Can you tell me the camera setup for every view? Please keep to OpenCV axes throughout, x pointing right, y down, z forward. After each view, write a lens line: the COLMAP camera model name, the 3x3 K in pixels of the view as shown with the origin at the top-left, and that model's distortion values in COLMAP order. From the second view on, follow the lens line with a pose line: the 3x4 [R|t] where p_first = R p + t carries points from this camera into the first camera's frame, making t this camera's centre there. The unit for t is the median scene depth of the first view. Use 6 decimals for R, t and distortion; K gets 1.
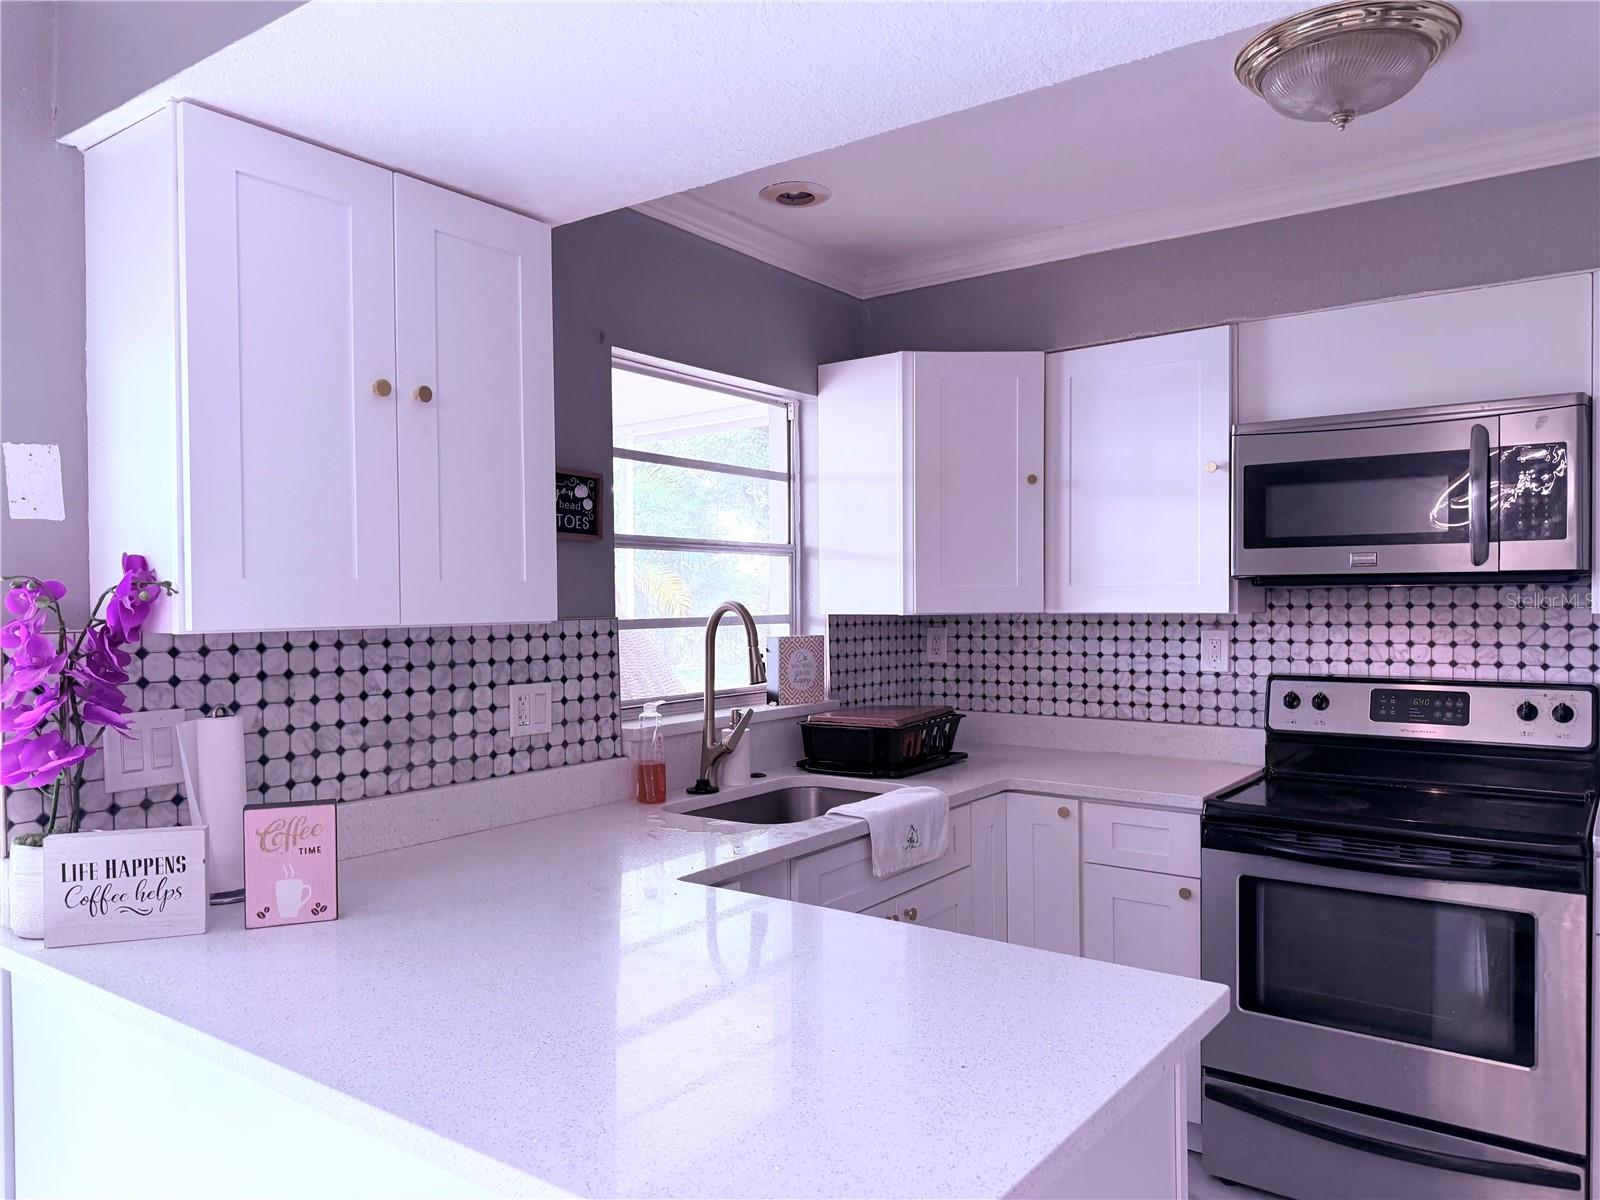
lens RADIAL K [[1121.9, 0, 800.0], [0, 1121.9, 600.0], [0, 0, 1]] dist [0.128528, -0.217519]
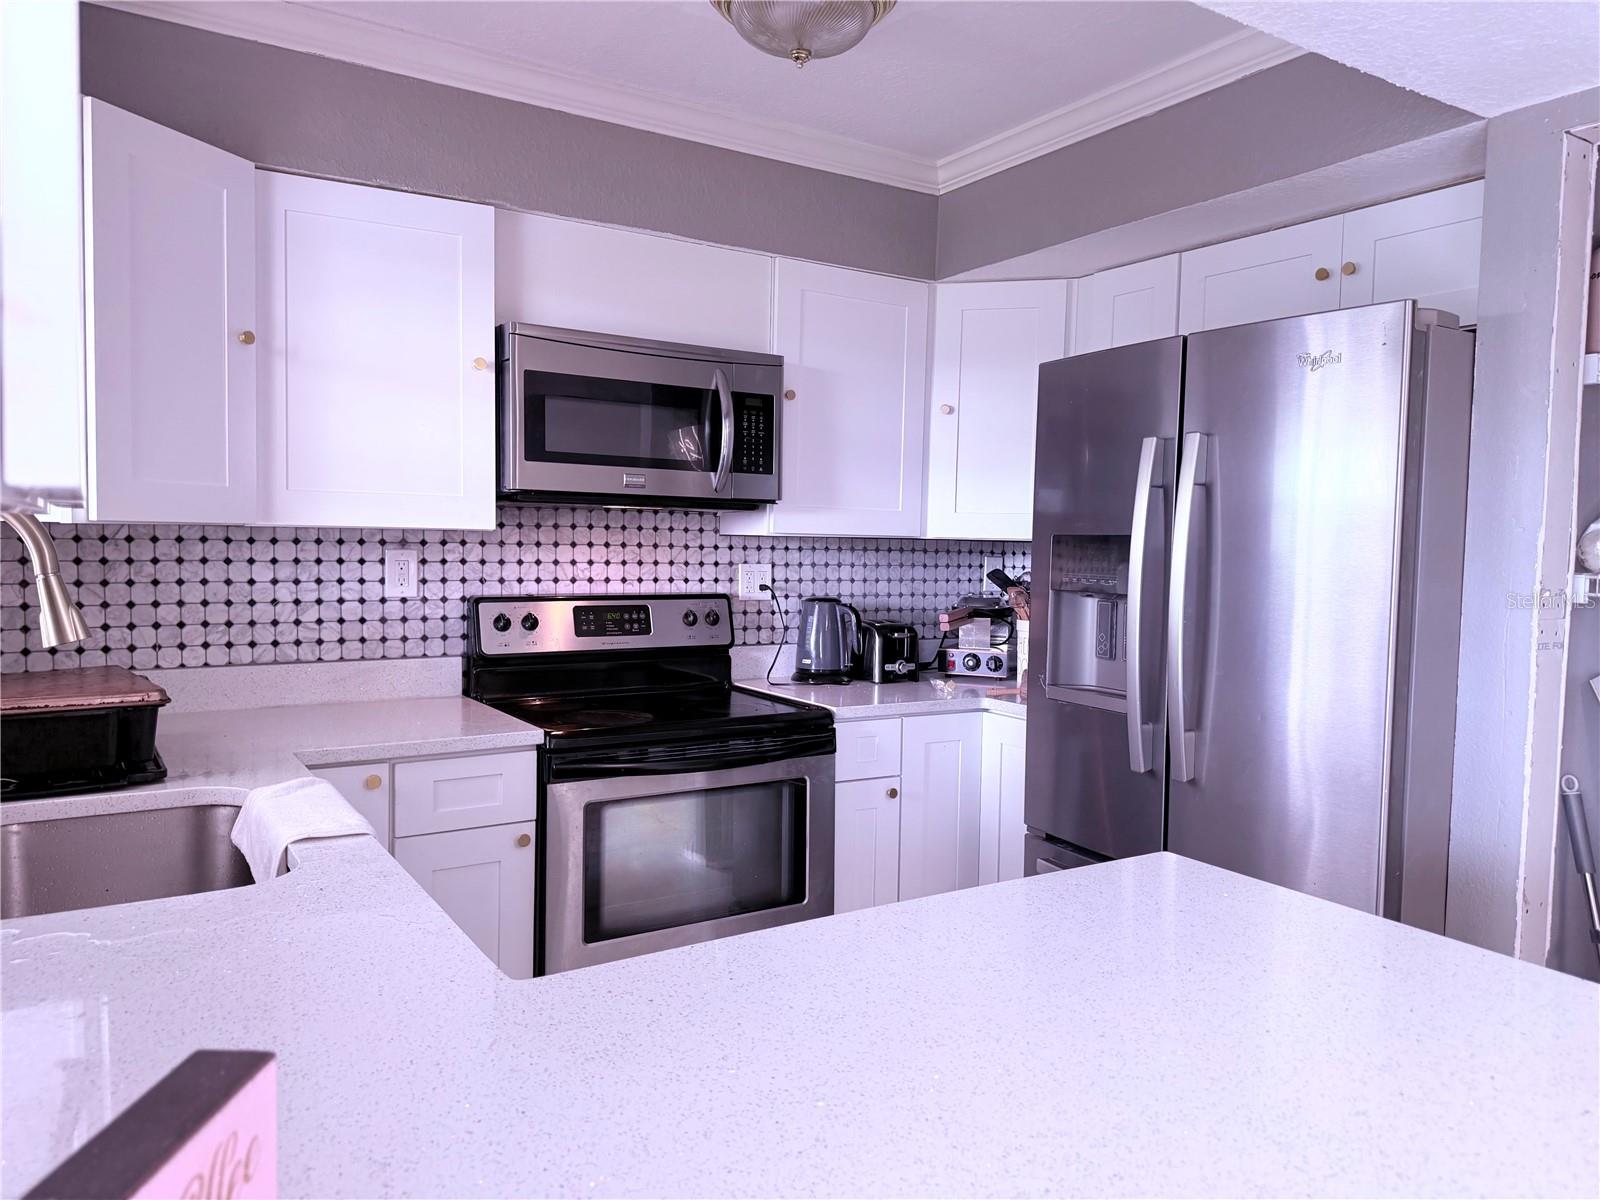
lens RADIAL K [[1121.9, 0, 800.0], [0, 1121.9, 600.0], [0, 0, 1]] dist [0.128528, -0.217519]
pose [[0.367130, -0.038673, 0.929365, -0.362771], [-0.020497, 0.998556, 0.049650, 0.016605], [-0.929944, -0.037277, 0.365807, 0.423189]]
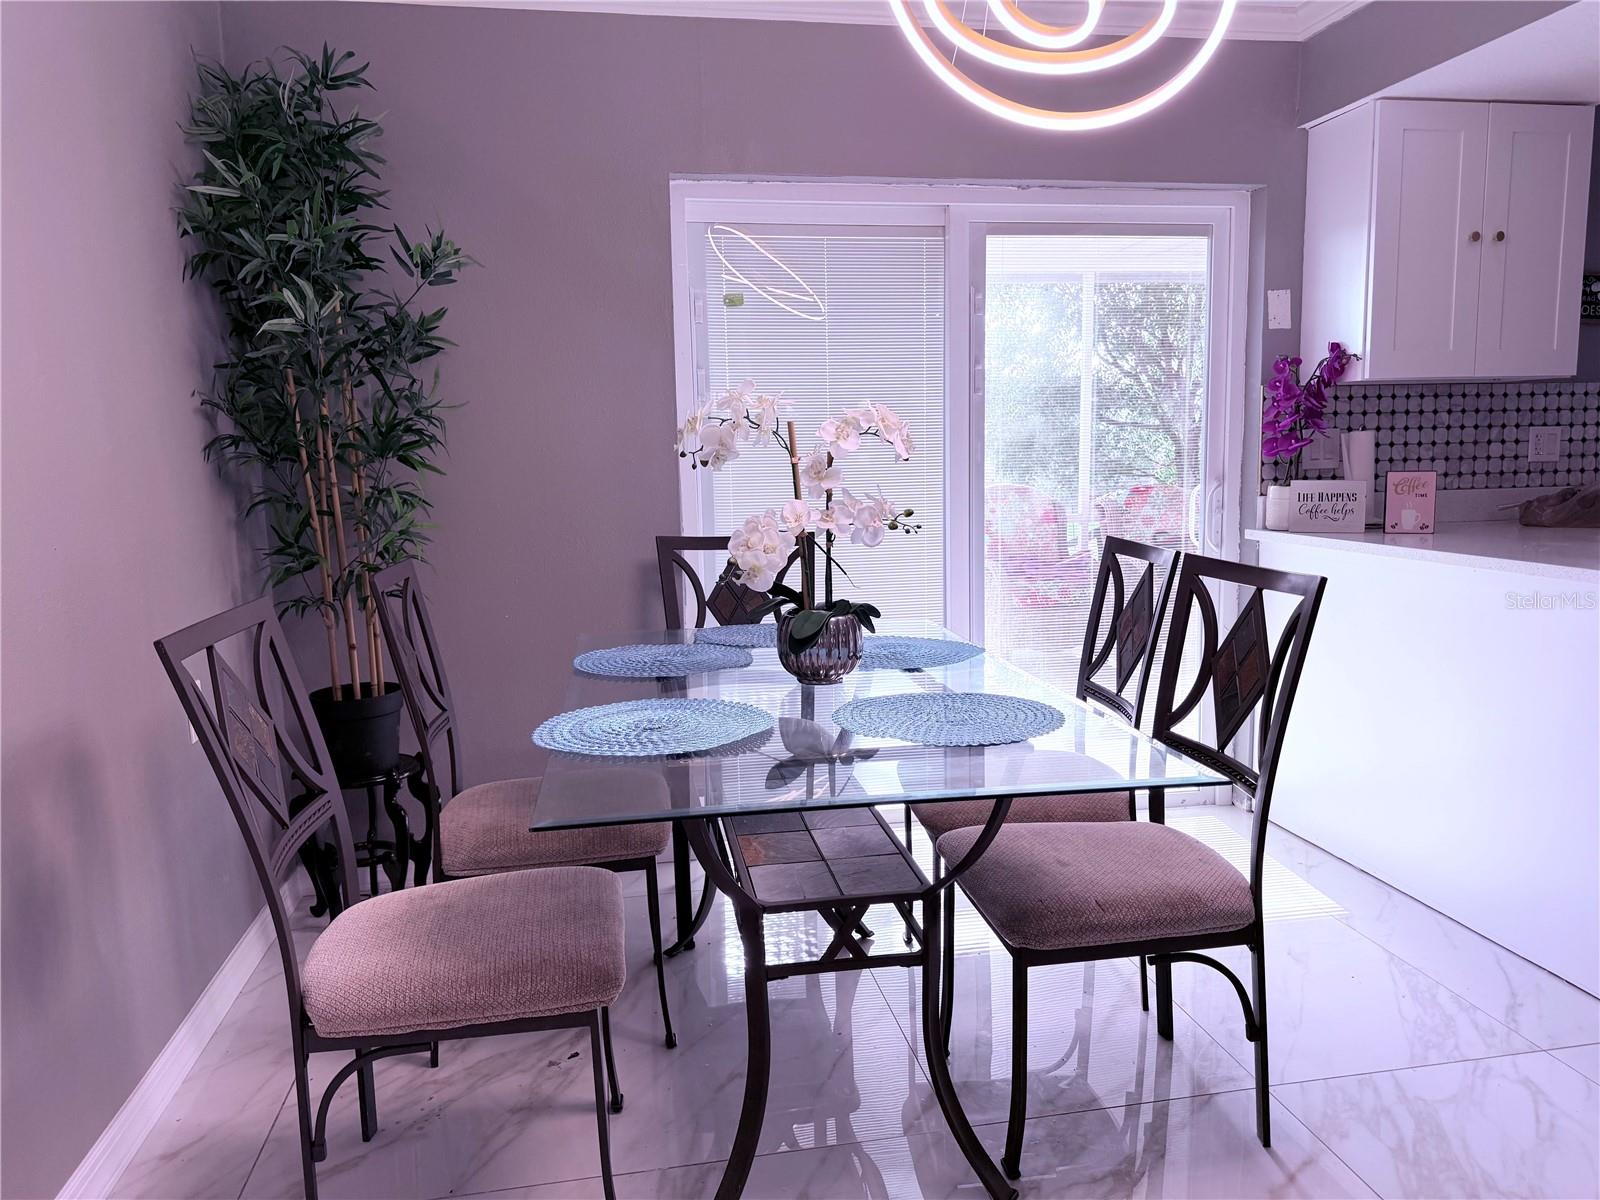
lens RADIAL K [[1132.0, 0, 797.5], [0, 1132.0, 606.0], [0, 0, 1]] dist [0.069631, -0.086251]
pose [[0.721730, 0.088301, -0.686520, 0.080852], [0.017696, 0.989152, 0.145829, 0.056688], [0.691949, -0.117397, 0.712338, -0.598100]]
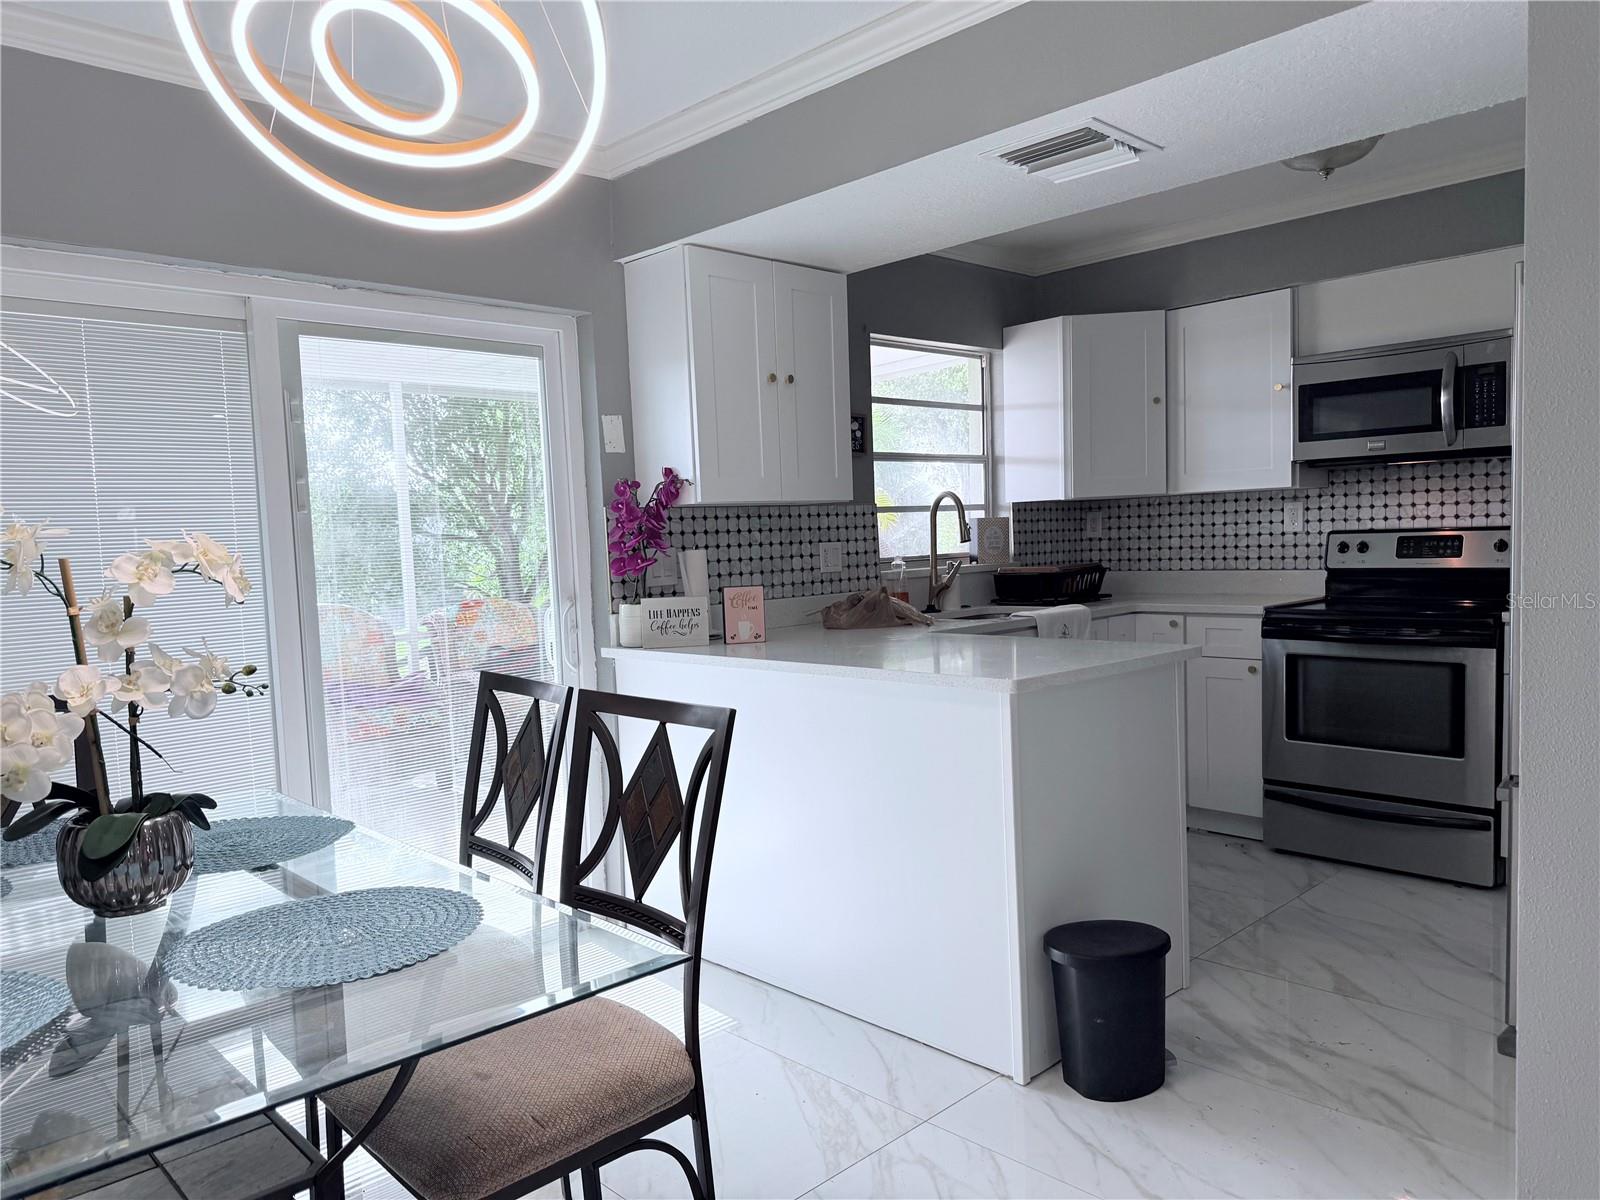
lens RADIAL K [[1132.0, 0, 797.5], [0, 1132.0, 606.0], [0, 0, 1]] dist [0.069631, -0.086251]
pose [[0.984758, -0.018842, -0.172906, 0.002635], [0.030992, 0.997215, 0.067842, 0.042531], [0.171146, -0.072167, 0.982599, -0.543049]]
